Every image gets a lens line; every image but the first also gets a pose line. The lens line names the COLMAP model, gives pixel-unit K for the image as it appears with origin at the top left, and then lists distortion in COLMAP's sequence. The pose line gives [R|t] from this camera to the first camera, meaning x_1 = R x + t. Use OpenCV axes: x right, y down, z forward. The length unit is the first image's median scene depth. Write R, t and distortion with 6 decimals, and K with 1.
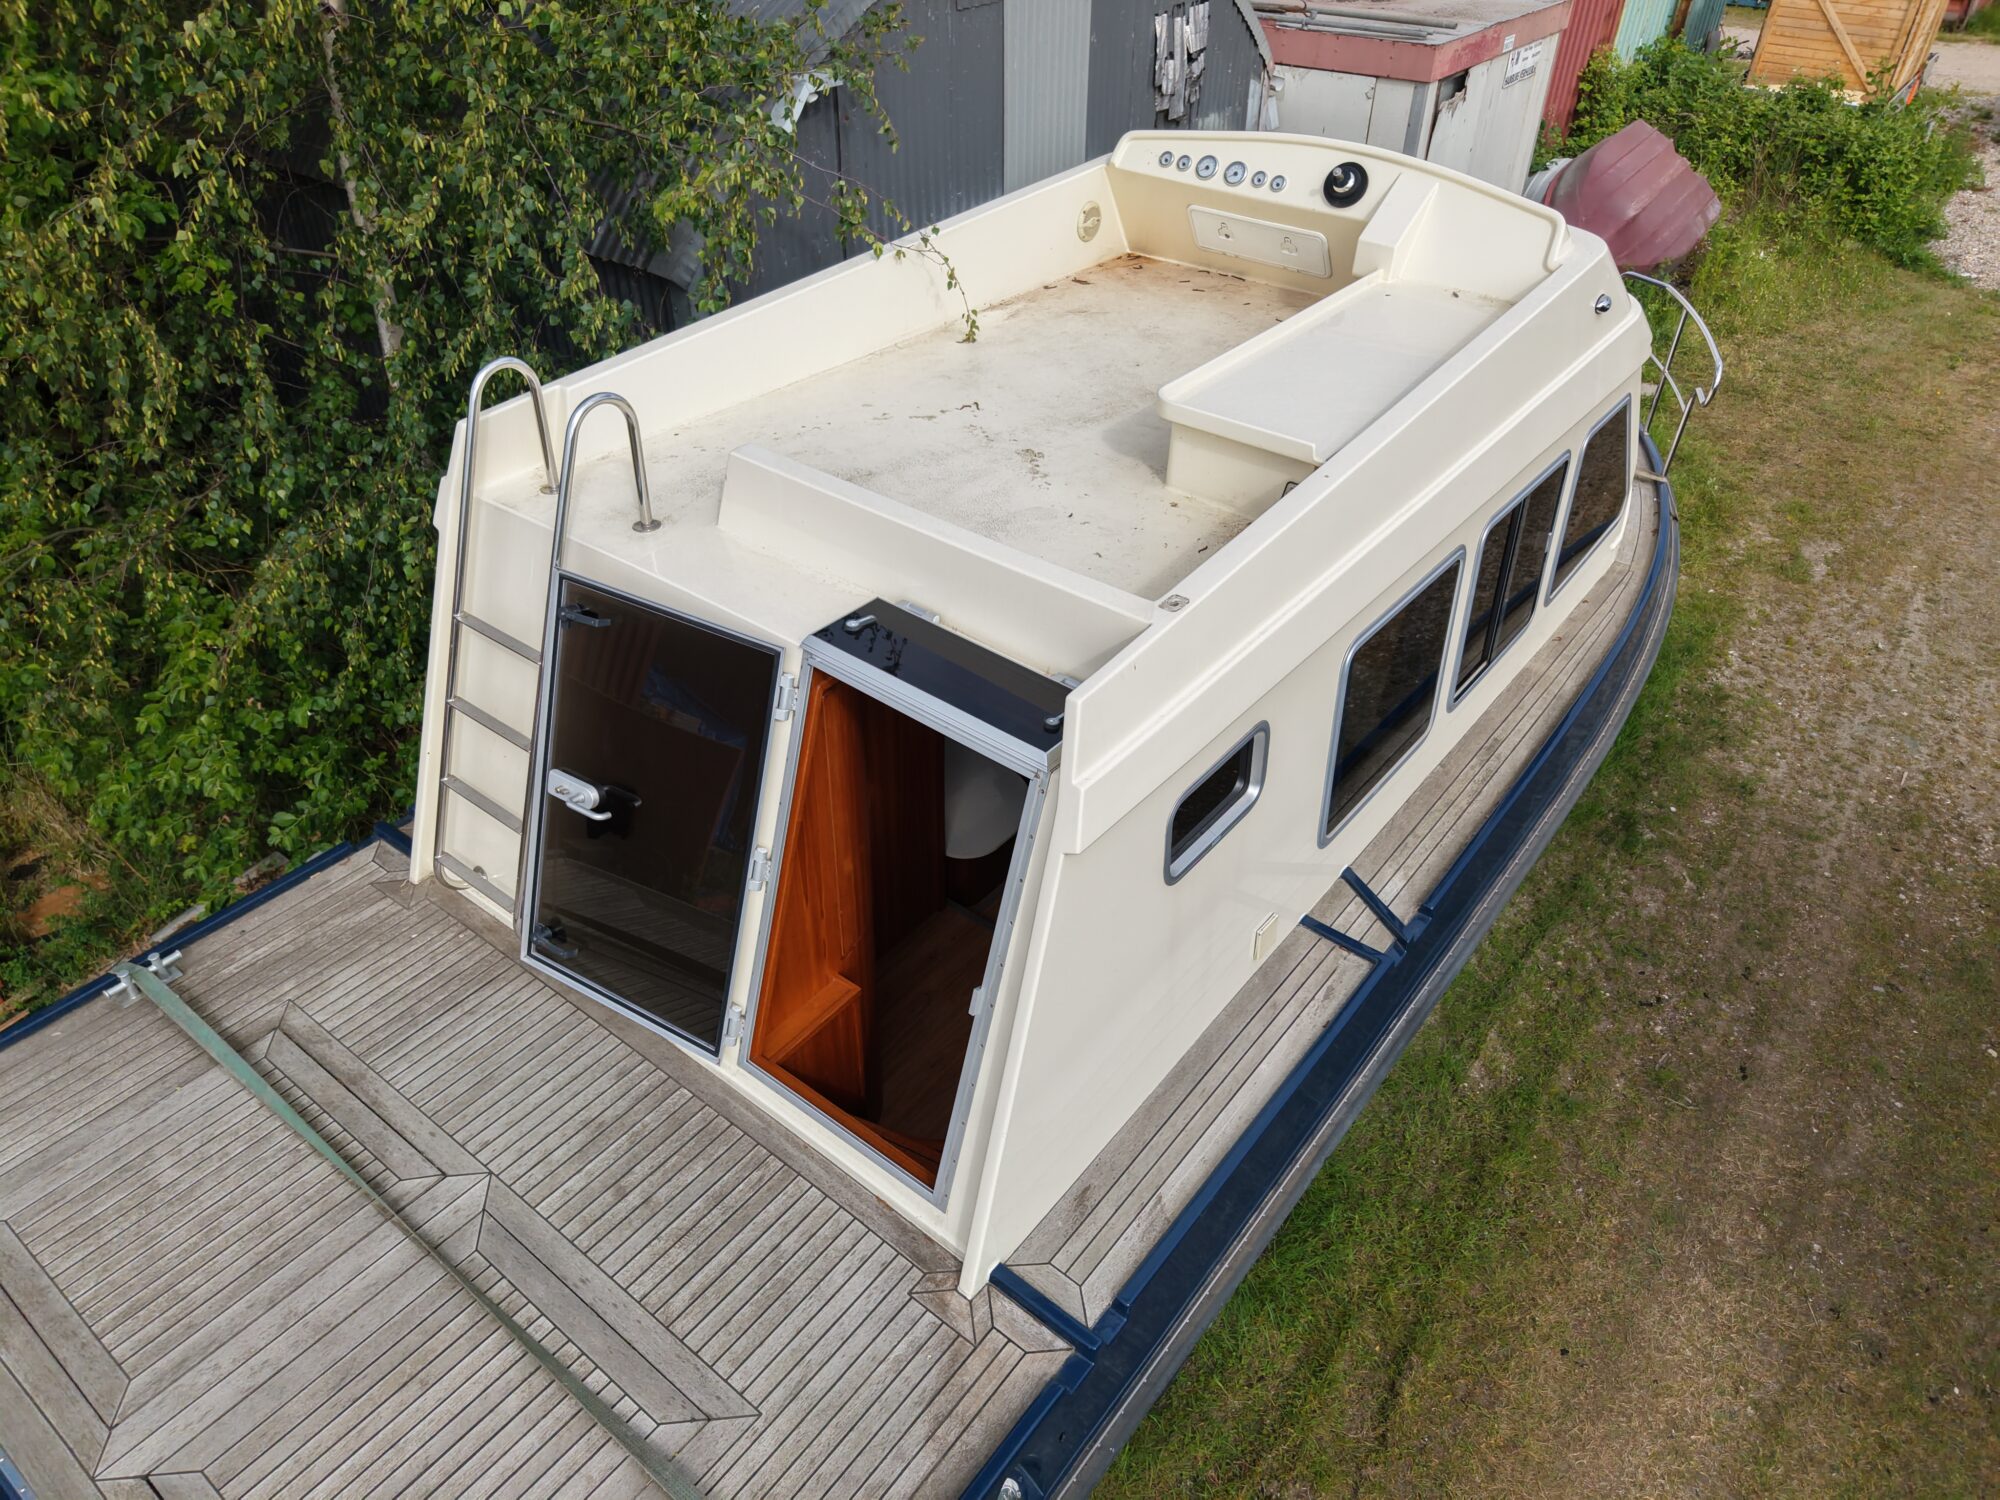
lens RADIAL K [[1349.3, 0, 1000.3], [0, 1349.3, 754.6], [0, 0, 1]] dist [0.003169, -0.000776]
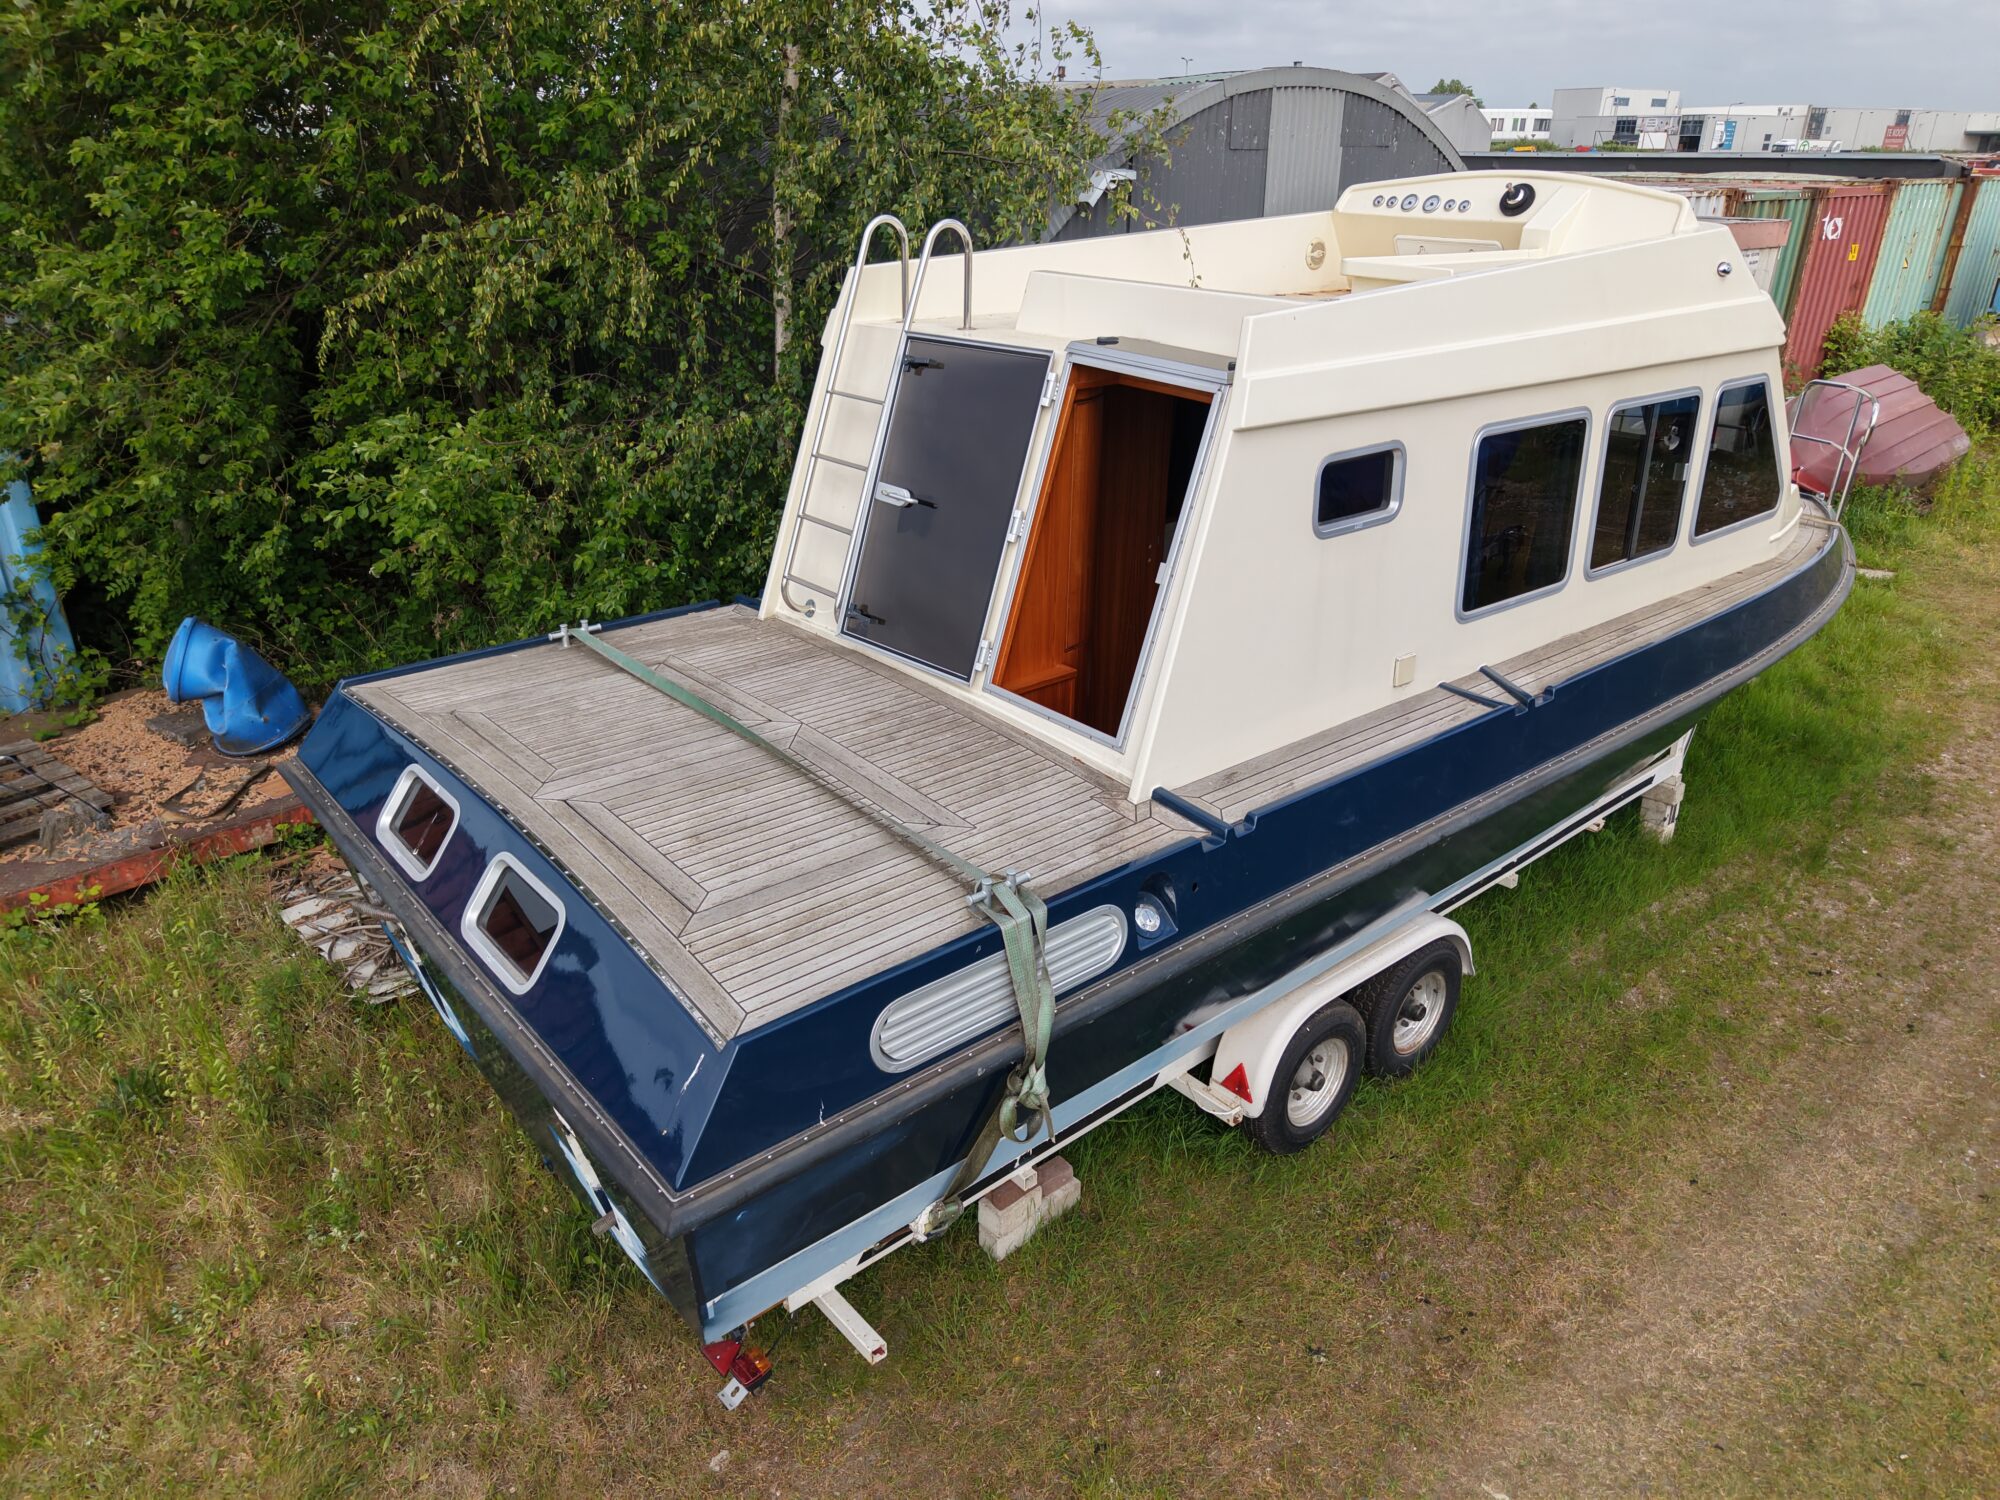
lens RADIAL K [[1338.4, 0, 1000.0], [0, 1338.4, 750.0], [0, 0, 1]] dist [0.026076, -0.027092]
pose [[0.978528, 0.081611, -0.189269, 0.057478], [-0.122097, 0.969331, -0.213282, 0.411021], [0.166059, 0.231812, 0.958482, -0.186574]]
